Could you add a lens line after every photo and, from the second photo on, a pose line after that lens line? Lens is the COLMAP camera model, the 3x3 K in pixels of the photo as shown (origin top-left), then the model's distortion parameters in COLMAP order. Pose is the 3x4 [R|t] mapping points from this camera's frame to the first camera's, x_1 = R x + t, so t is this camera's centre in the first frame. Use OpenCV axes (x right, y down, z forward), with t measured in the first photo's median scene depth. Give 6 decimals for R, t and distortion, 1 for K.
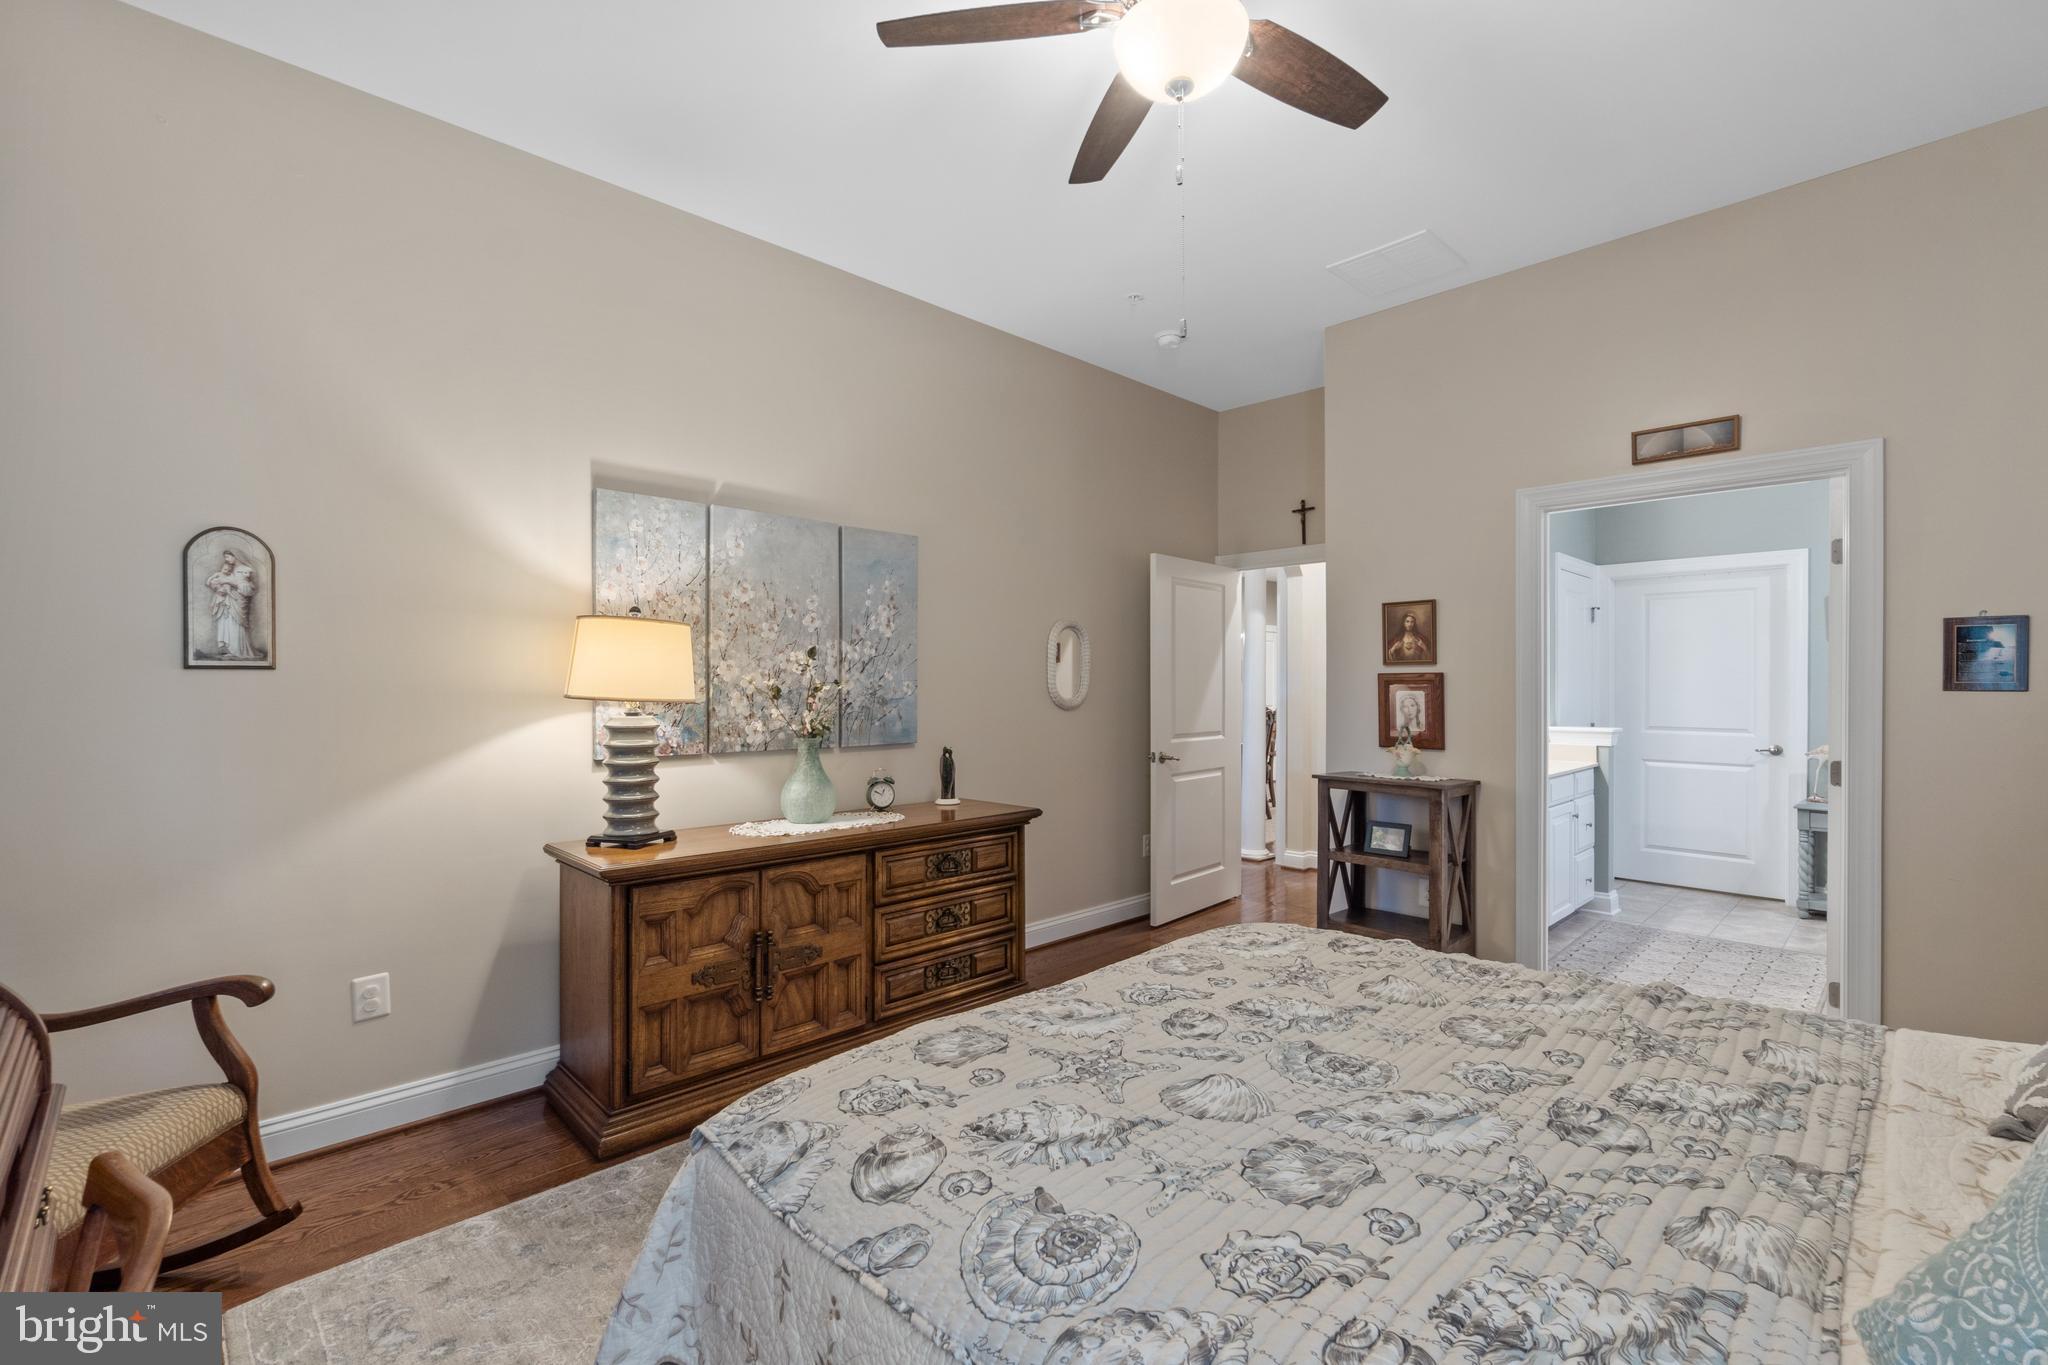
lens RADIAL K [[878.6, 0, 1024.1], [0, 878.6, 676.9], [0, 0, 1]] dist [-0.006486, 0.000655]
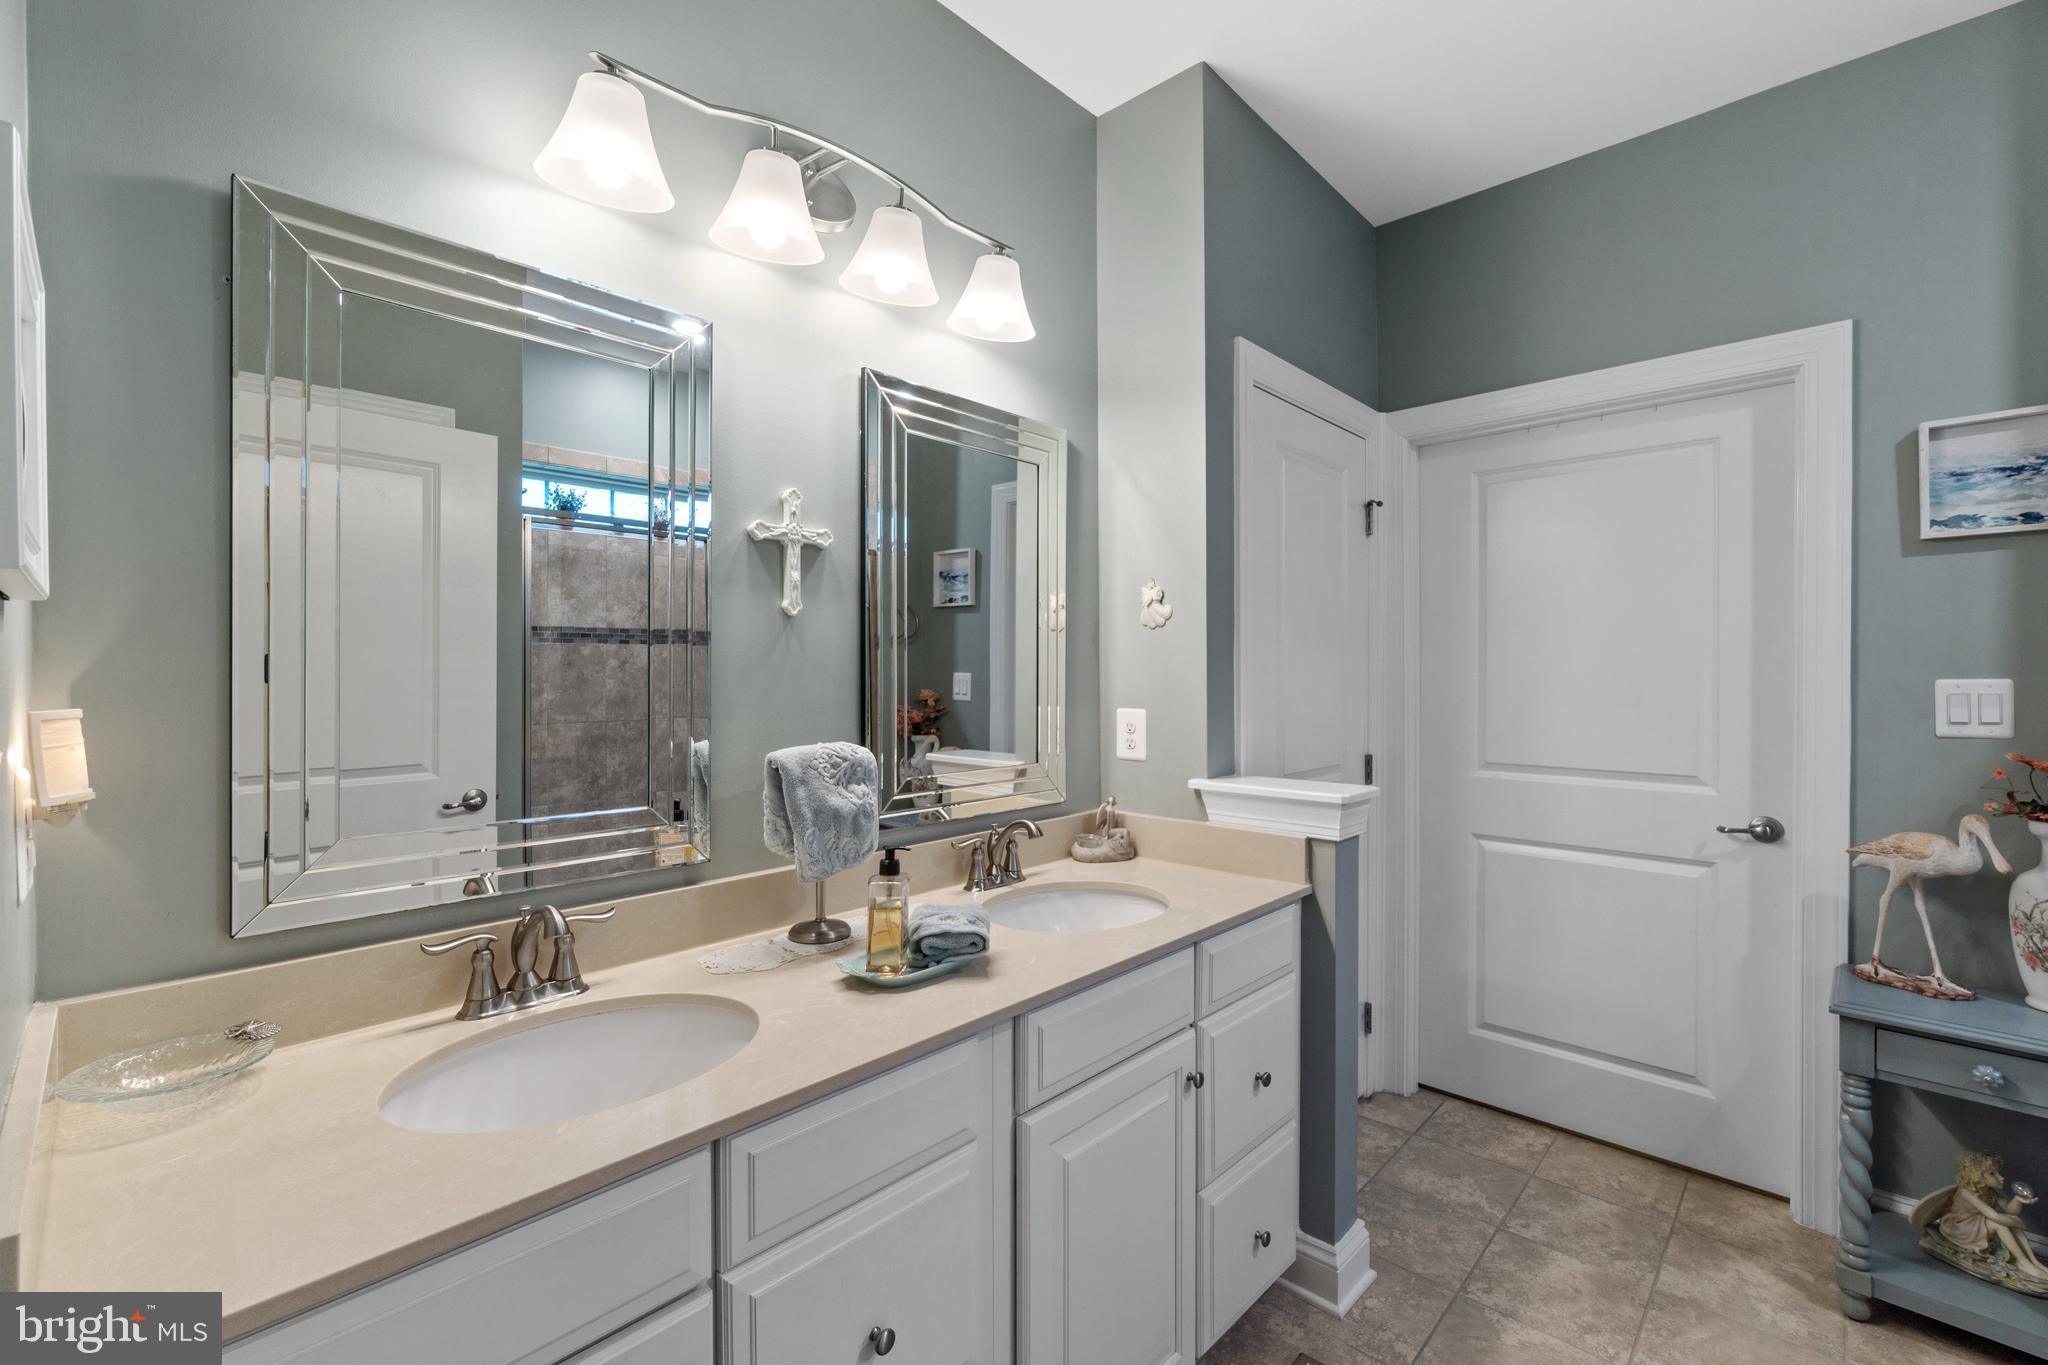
lens RADIAL K [[878.6, 0, 1022.7], [0, 878.6, 683.0], [0, 0, 1]] dist [-0.006486, 0.000655]
pose [[0.998463, -0.004350, 0.055258, 0.492207], [0.003796, 0.999942, 0.010127, 0.009611], [-0.055299, -0.009902, 0.998421, 0.614652]]
